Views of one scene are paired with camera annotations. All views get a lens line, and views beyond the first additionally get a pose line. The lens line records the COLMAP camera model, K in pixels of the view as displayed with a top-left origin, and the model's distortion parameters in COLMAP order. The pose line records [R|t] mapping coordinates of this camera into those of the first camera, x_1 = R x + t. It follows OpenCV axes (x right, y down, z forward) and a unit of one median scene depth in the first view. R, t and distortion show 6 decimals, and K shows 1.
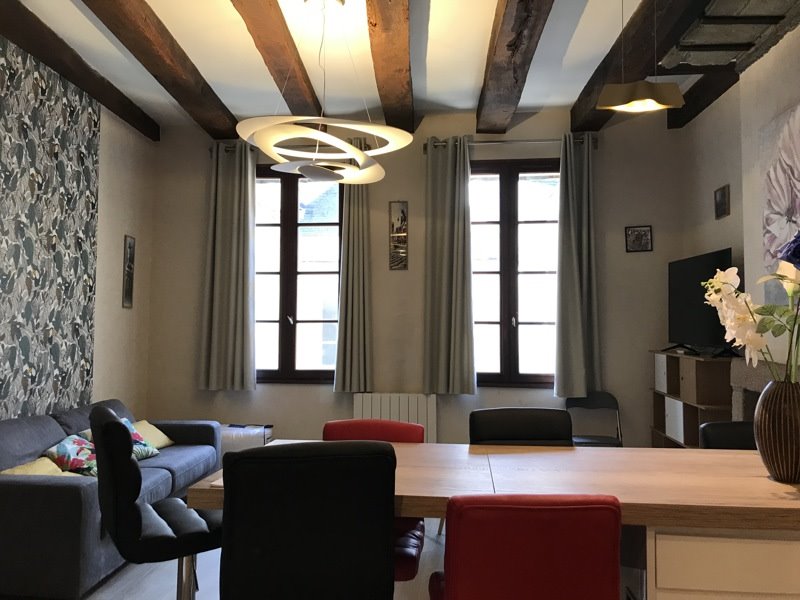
lens RADIAL K [[650.1, 0, 375.7], [0, 650.1, 298.8], [0, 0, 1]] dist [-0.001418, -0.001475]
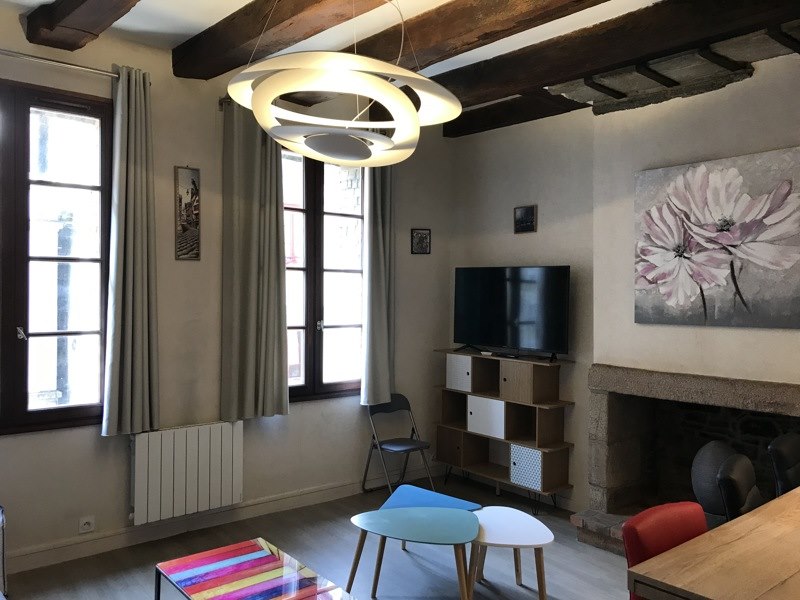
lens RADIAL K [[637.6, 0, 400.0], [0, 637.6, 300.0], [0, 0, 1]] dist [-0.003838, -0.006239]
pose [[0.674326, -0.006543, 0.738405, -0.361211], [-0.036656, 0.998431, 0.042321, -0.041297], [-0.737524, -0.055605, 0.673028, 0.346404]]
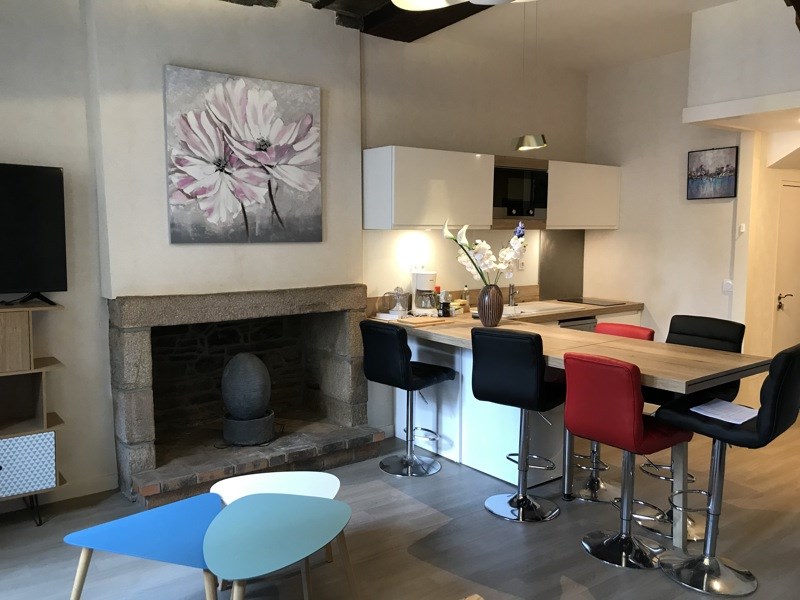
lens RADIAL K [[637.6, 0, 400.0], [0, 637.6, 300.0], [0, 0, 1]] dist [-0.003838, -0.006239]
pose [[-0.688527, -0.084535, 0.720267, -0.256735], [-0.040411, 0.996112, 0.078279, 0.005417], [-0.724084, 0.024791, -0.689266, 0.936703]]
